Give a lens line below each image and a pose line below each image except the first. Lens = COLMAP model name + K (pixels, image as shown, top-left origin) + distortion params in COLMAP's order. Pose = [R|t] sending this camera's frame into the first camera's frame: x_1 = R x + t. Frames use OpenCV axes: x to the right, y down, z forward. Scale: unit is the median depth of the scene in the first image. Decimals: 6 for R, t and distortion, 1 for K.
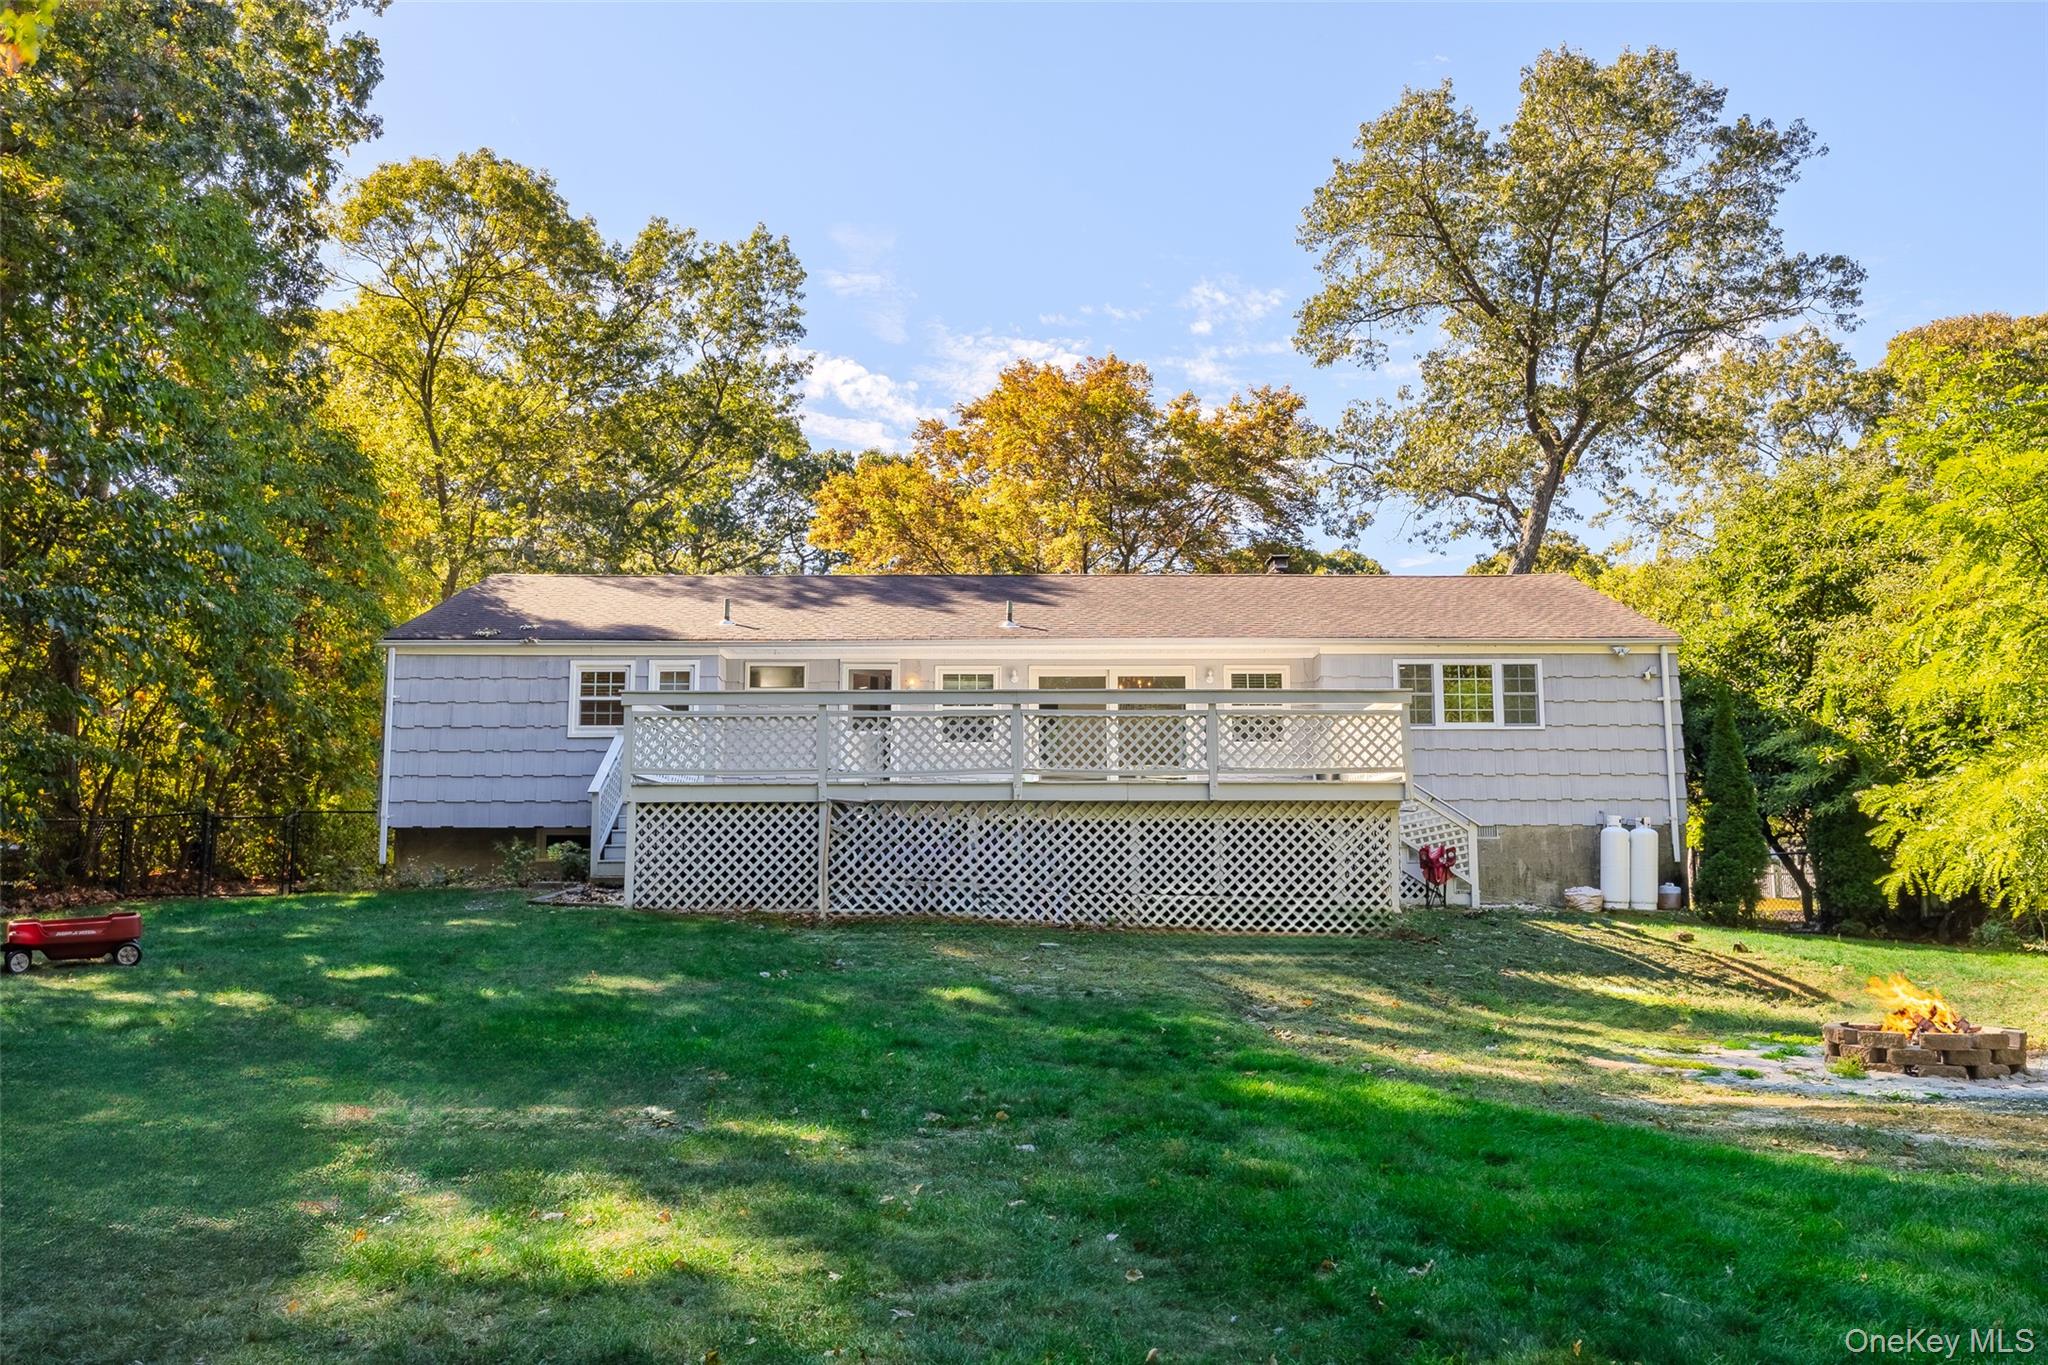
lens RADIAL K [[1606.3, 0, 1018.9], [0, 1606.3, 684.6], [0, 0, 1]] dist [0.001129, 0.002032]
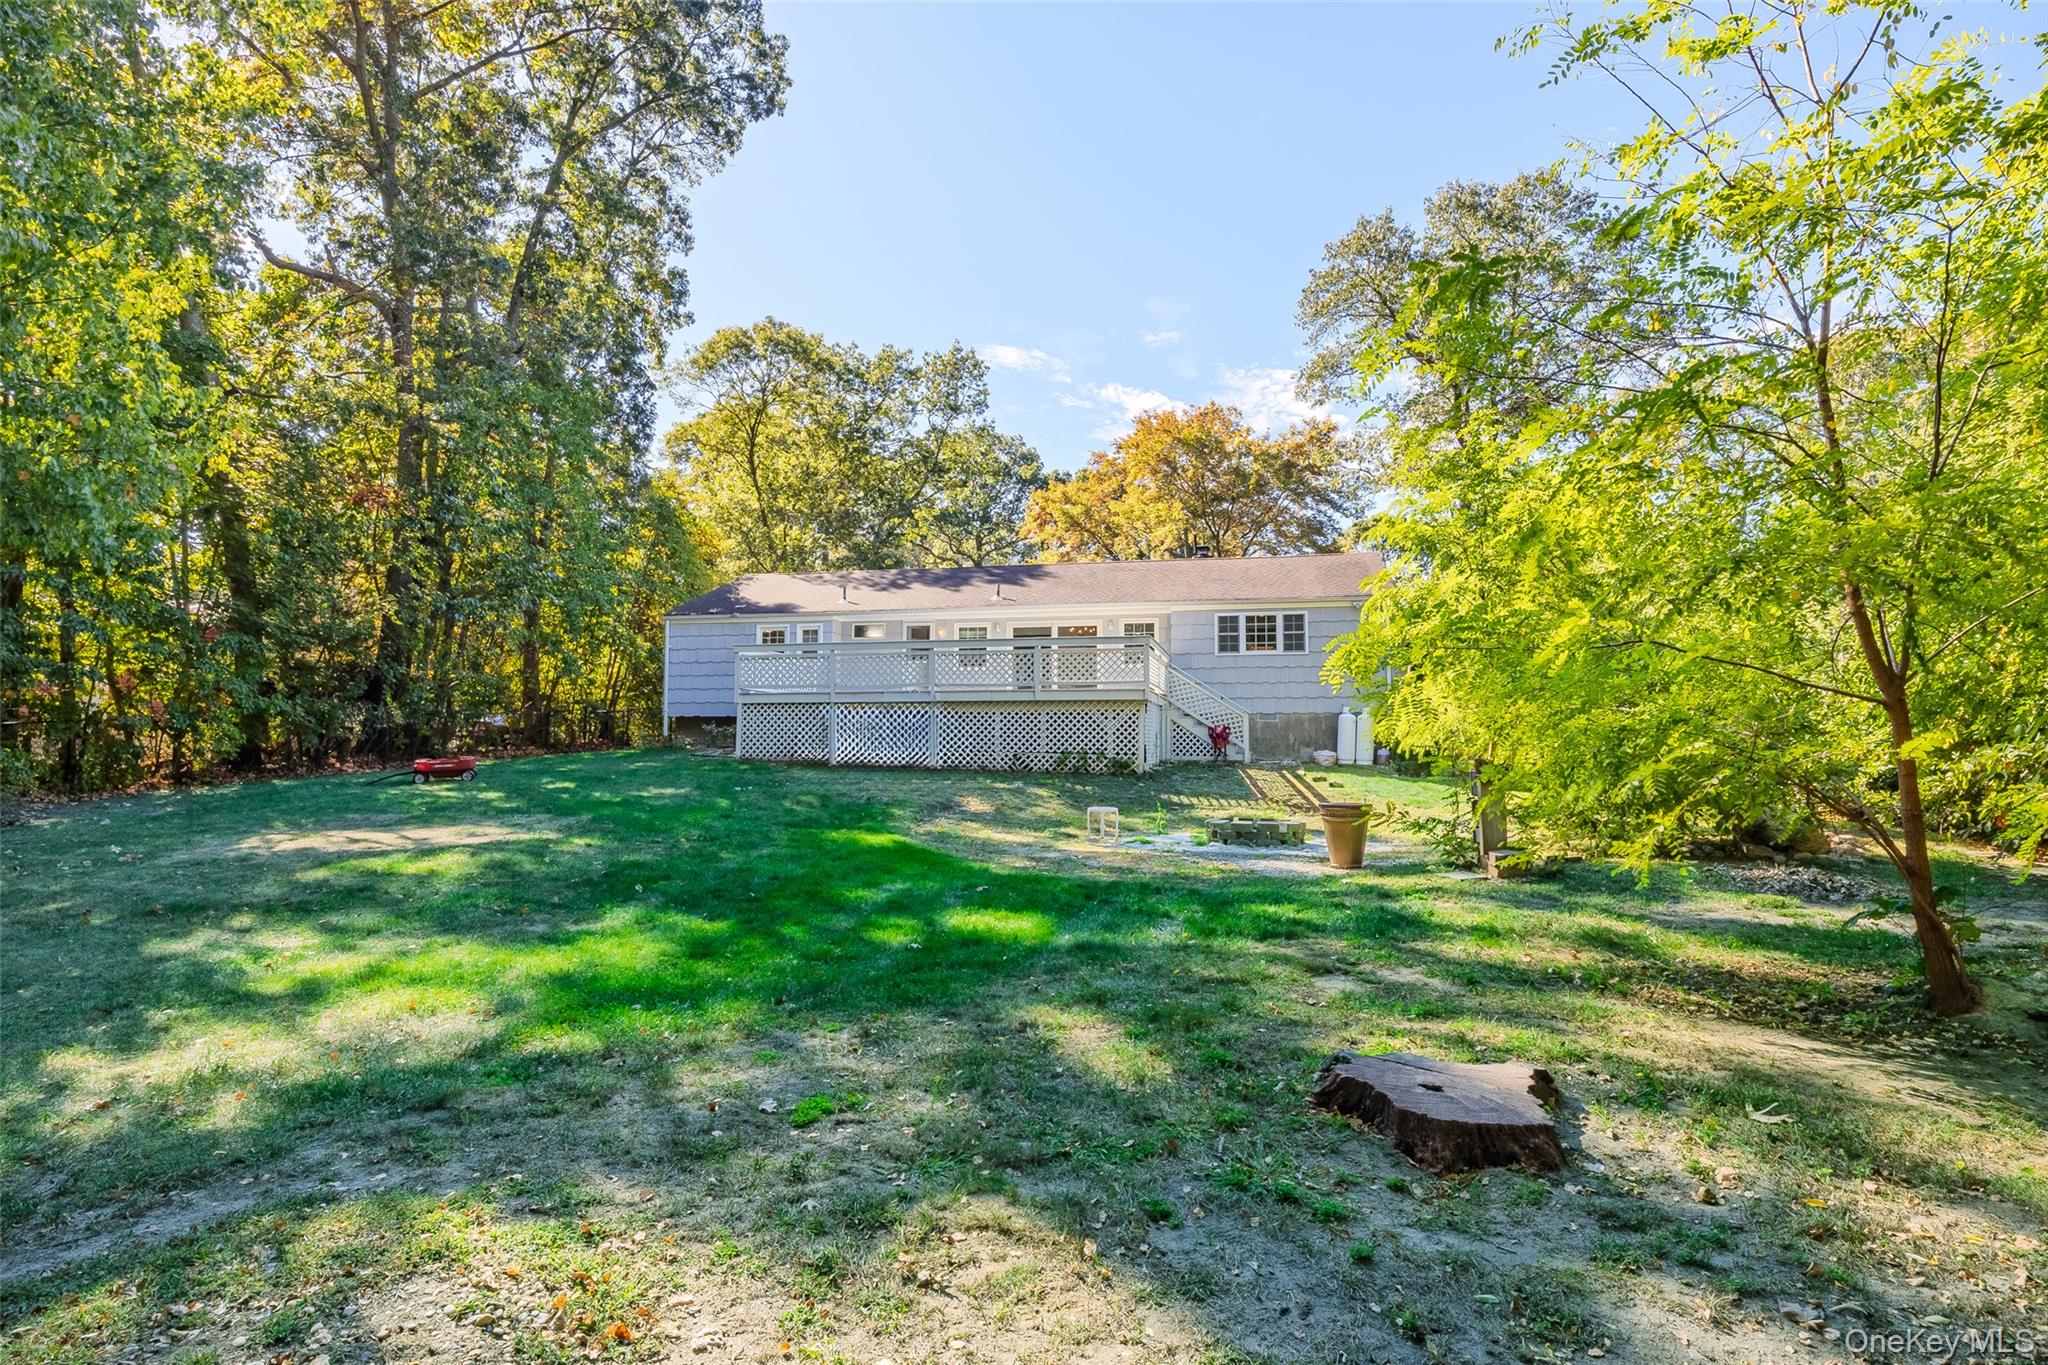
lens RADIAL K [[1098.7, 0, 1019.8], [0, 1098.7, 690.6], [0, 0, 1]] dist [-0.003128, -0.000444]
pose [[0.974423, -0.009161, -0.224535, 0.279149], [0.024010, 0.997694, 0.063490, -0.012440], [0.223435, -0.067257, 0.972396, -0.144193]]
